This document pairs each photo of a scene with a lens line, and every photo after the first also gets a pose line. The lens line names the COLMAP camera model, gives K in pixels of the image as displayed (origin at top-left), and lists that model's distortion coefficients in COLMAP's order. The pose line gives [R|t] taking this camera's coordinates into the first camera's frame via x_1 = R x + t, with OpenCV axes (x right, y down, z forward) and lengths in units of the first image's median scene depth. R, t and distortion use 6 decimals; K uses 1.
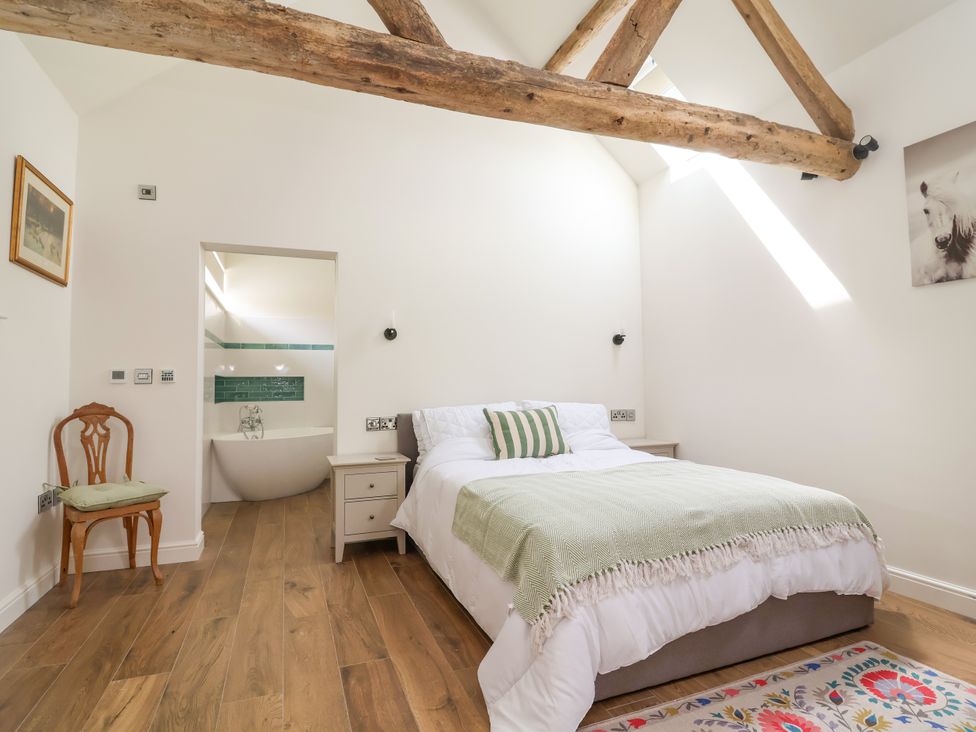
lens RADIAL K [[506.9, 0, 472.6], [0, 506.9, 368.4], [0, 0, 1]] dist [-0.001686, -0.011965]
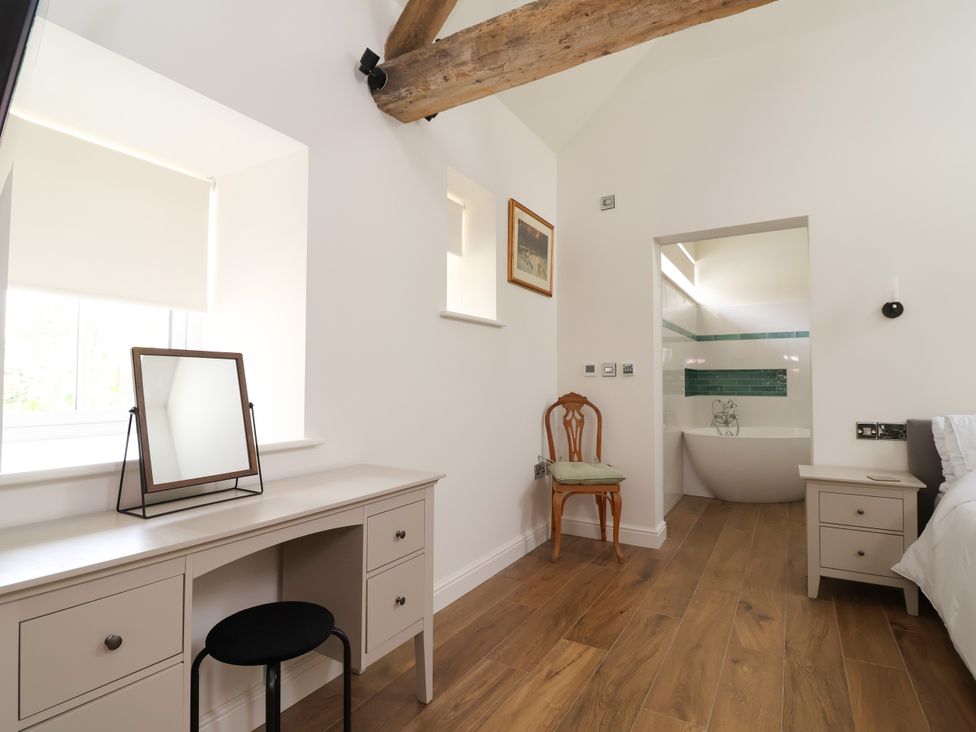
lens RADIAL K [[506.9, 0, 481.2], [0, 506.9, 365.8], [0, 0, 1]] dist [-0.001686, -0.011965]
pose [[0.622543, -0.012920, -0.782479, 0.045478], [0.019635, 0.999807, -0.000887, 0.002394], [0.782339, -0.014812, 0.622677, 0.097569]]
